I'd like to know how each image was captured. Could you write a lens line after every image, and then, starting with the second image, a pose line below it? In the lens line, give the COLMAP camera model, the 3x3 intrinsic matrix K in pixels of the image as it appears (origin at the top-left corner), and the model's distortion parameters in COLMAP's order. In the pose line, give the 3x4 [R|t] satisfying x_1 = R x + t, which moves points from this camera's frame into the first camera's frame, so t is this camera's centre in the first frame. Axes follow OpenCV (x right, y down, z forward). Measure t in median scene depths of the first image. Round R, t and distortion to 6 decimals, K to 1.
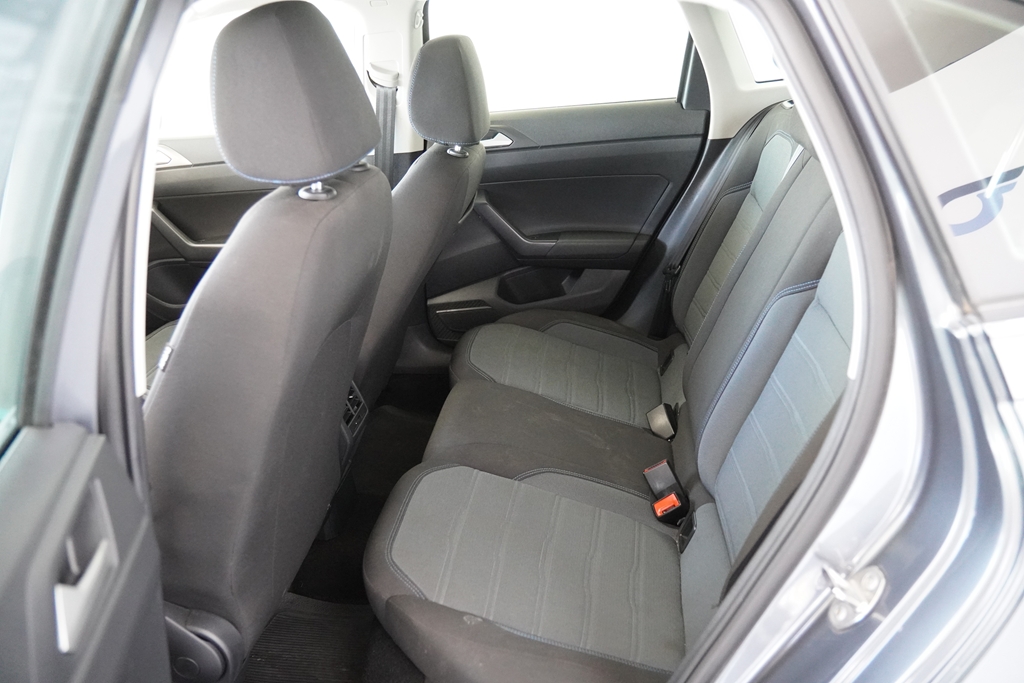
lens RADIAL K [[917.8, 0, 512.0], [0, 917.8, 341.5], [0, 0, 1]] dist [-0.050040, 0.000661]
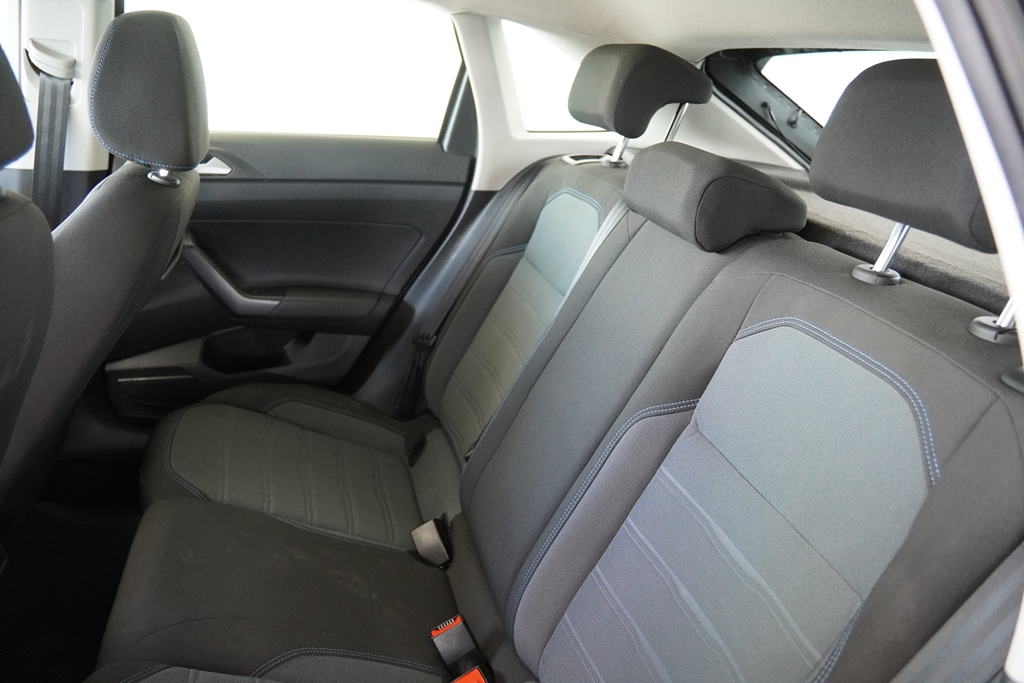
lens RADIAL K [[781.5, 0, 512.0], [0, 781.5, 341.5], [0, 0, 1]] dist [-0.135557, 0.103382]
pose [[0.916801, 0.023846, 0.398631, -0.038224], [-0.017821, 0.999664, -0.018813, -0.066155], [-0.398945, 0.010144, 0.916919, 0.317587]]
